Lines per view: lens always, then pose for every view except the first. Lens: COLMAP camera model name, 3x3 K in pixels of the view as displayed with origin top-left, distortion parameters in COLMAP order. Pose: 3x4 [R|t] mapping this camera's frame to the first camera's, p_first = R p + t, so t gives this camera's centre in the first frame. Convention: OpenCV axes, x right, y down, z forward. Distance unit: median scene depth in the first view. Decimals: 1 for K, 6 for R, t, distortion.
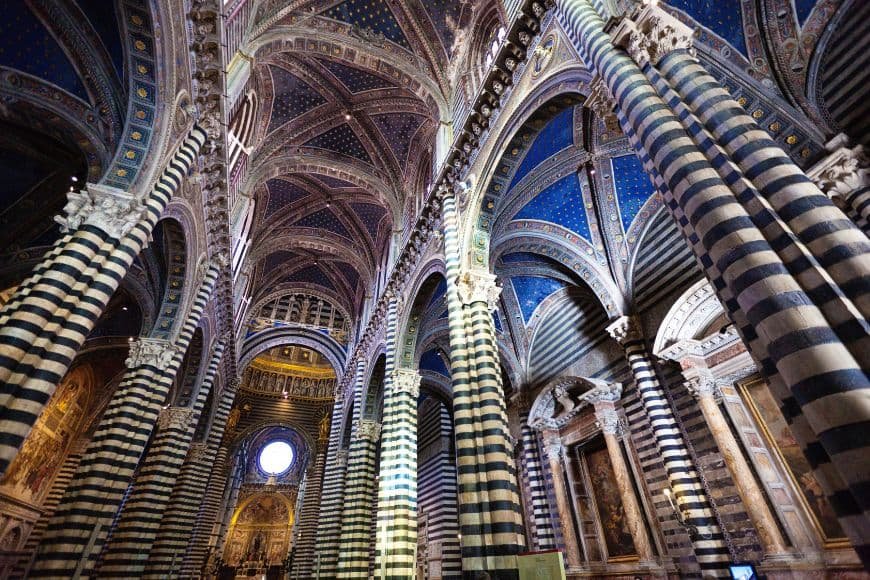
lens RADIAL K [[379.4, 0, 435.0], [0, 379.4, 290.0], [0, 0, 1]] dist [0.031194, 0.000043]
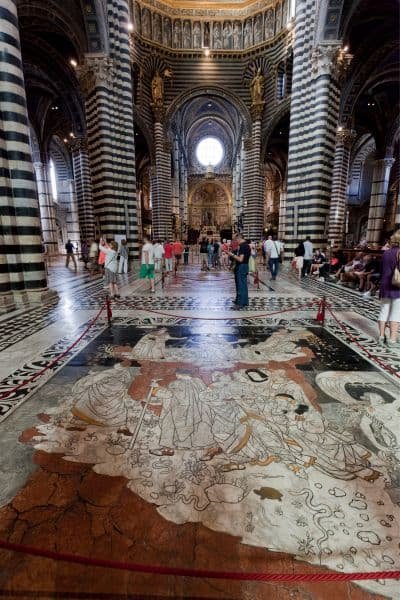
lens RADIAL K [[261.7, 0, 200.0], [0, 261.7, 300.0], [0, 0, 1]] dist [0.031194, 0.000043]
pose [[0.922820, 0.108162, -0.369736, -0.128179], [0.212115, 0.658515, 0.722056, 0.196745], [0.321576, -0.744754, 0.584748, 0.256383]]
